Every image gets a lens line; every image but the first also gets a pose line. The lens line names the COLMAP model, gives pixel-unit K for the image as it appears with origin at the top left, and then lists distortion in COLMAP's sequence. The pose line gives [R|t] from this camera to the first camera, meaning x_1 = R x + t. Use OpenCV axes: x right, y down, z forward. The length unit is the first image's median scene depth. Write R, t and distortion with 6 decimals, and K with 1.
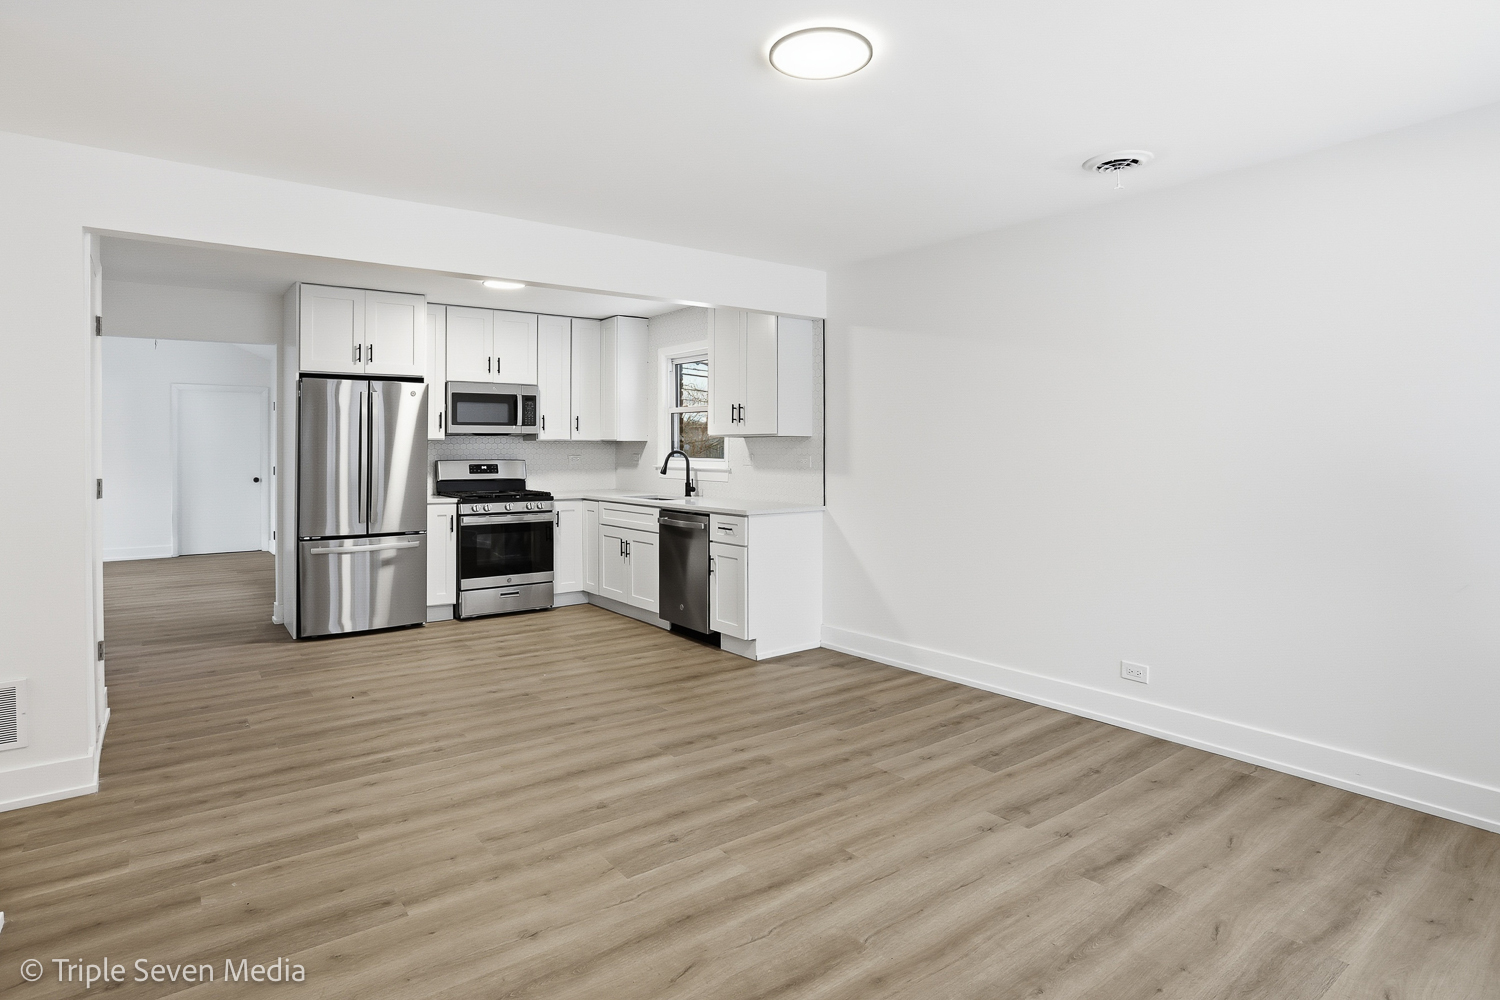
lens RADIAL K [[801.0, 0, 739.6], [0, 801.0, 440.9], [0, 0, 1]] dist [-0.069351, 0.031649]
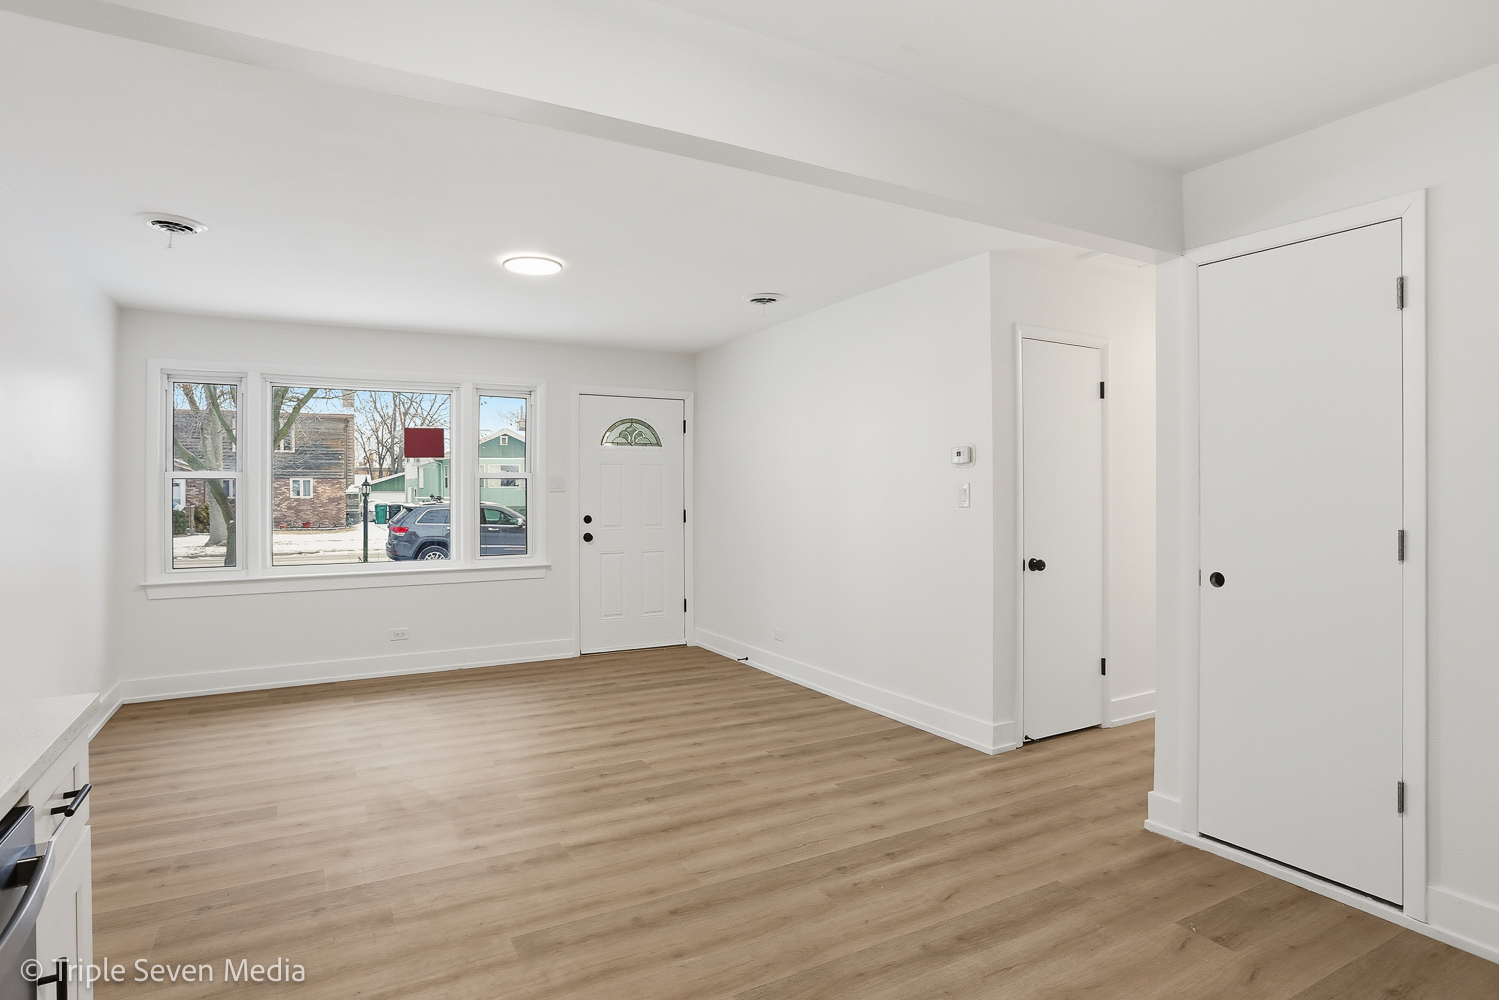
lens RADIAL K [[815.4, 0, 731.8], [0, 815.4, 496.8], [0, 0, 1]] dist [-0.072447, 0.033399]
pose [[-0.989987, 0.007822, 0.140939, -0.226770], [0.007203, 0.999962, -0.004905, 0.013165], [-0.140972, -0.003840, -0.990006, 1.054024]]
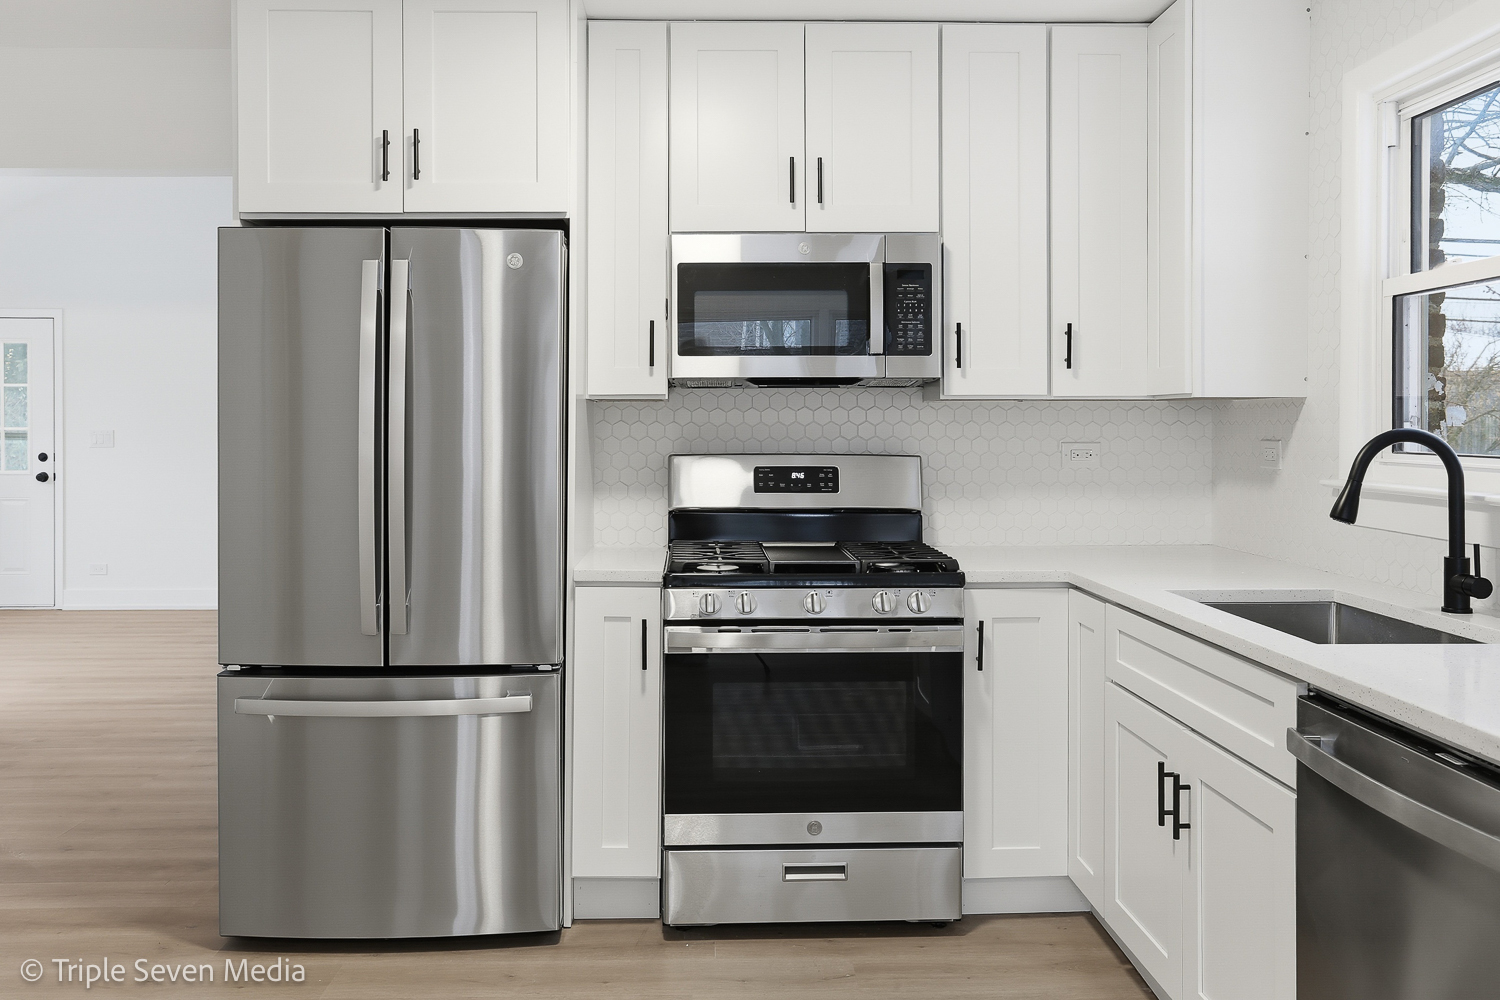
lens RADIAL K [[1224.6, 0, 743.6], [0, 1224.6, 431.3], [0, 0, 1]] dist [0.005927, 0.010691]
pose [[0.818138, 0.002423, -0.575016, -0.028585], [0.005409, 0.999914, 0.011909, 0.007722], [0.574996, -0.012853, 0.818055, 0.613712]]
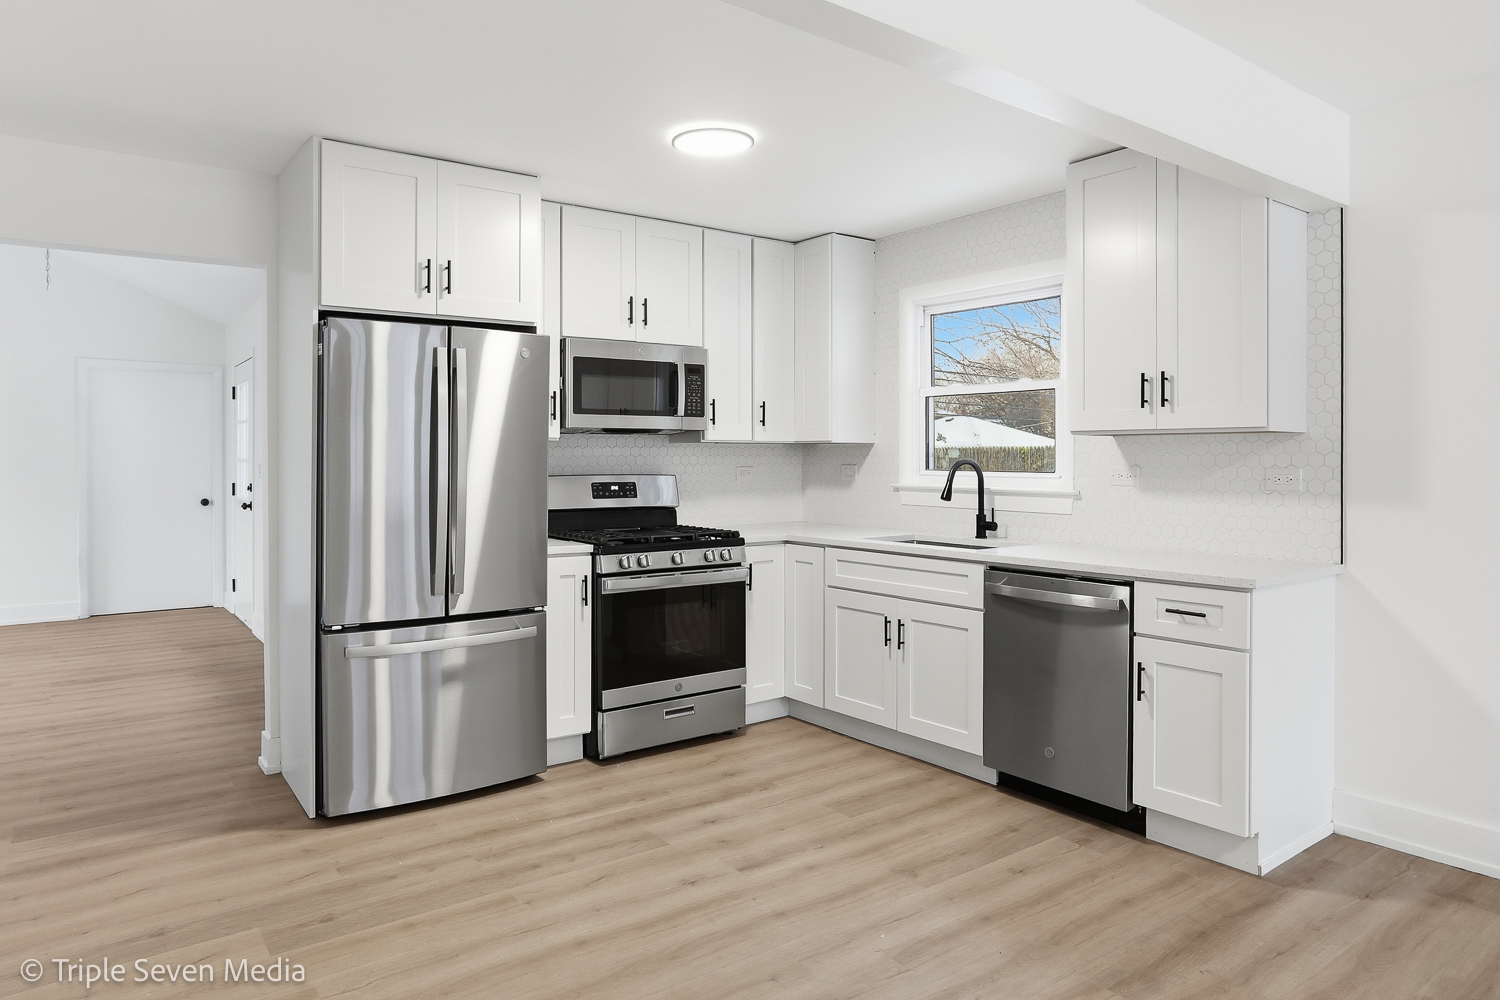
lens RADIAL K [[947.4, 0, 745.5], [0, 947.4, 459.1], [0, 0, 1]] dist [-0.014325, 0.002927]
pose [[0.999991, 0.000075, -0.004185, -0.254834], [-0.000030, 0.999942, 0.010792, 0.005285], [0.004186, -0.010792, 0.999933, 0.347673]]
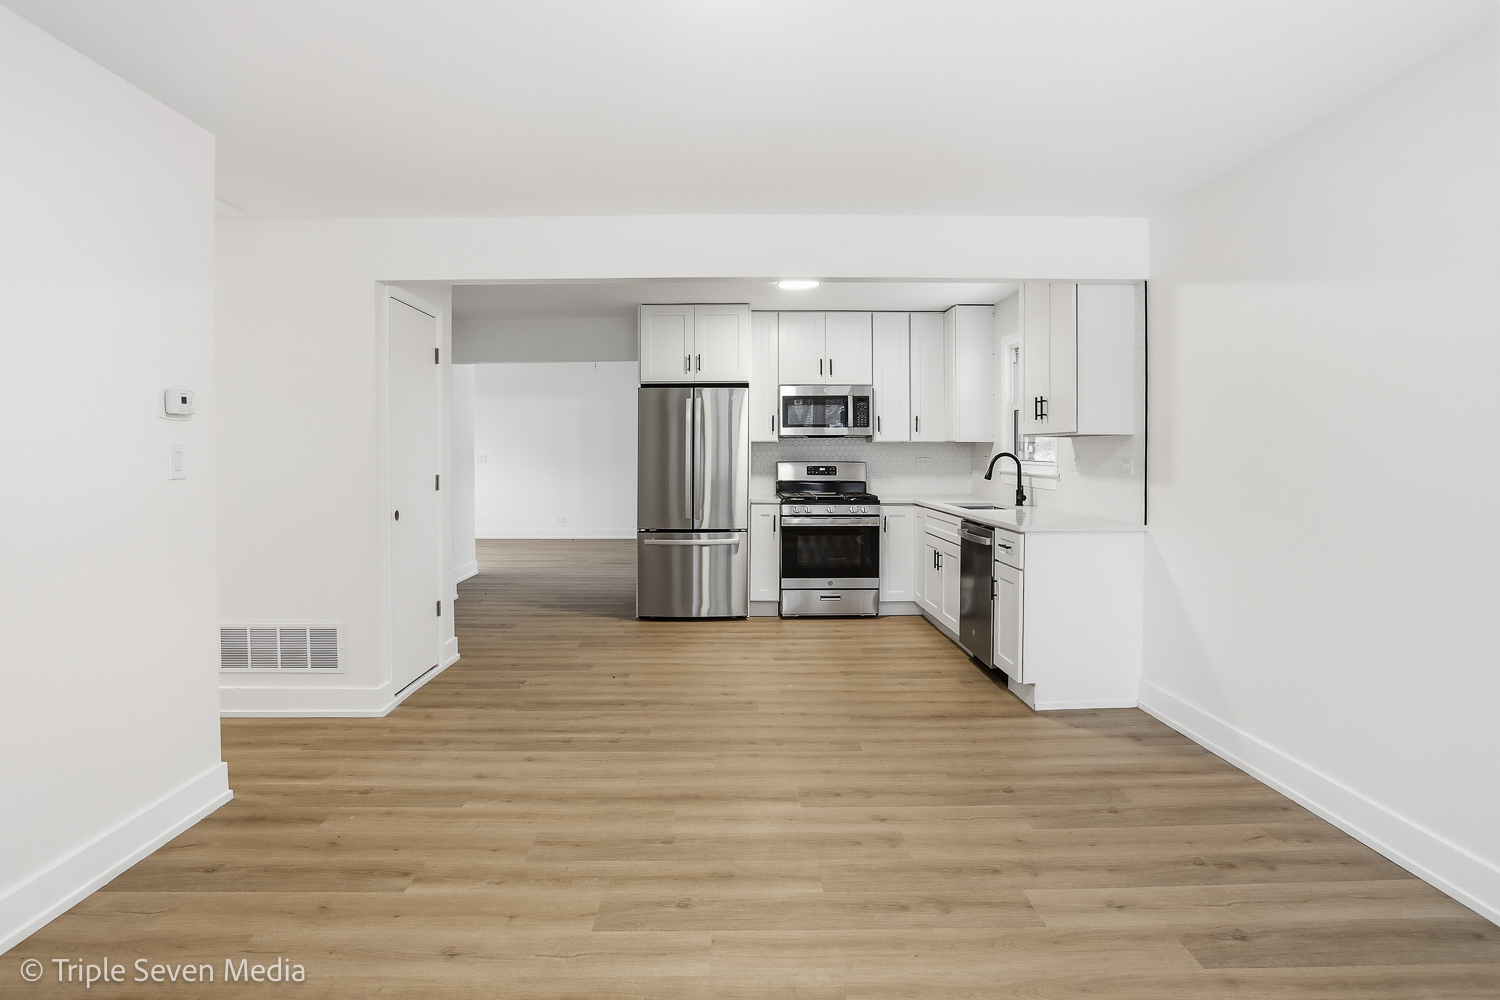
lens RADIAL K [[777.8, 0, 742.7], [0, 777.8, 458.3], [0, 0, 1]] dist [-0.066147, 0.030282]
pose [[0.807353, 0.004630, -0.590050, 0.204150], [0.006863, 0.999828, 0.017236, 0.002063], [0.590028, -0.017965, 0.807183, 0.167009]]
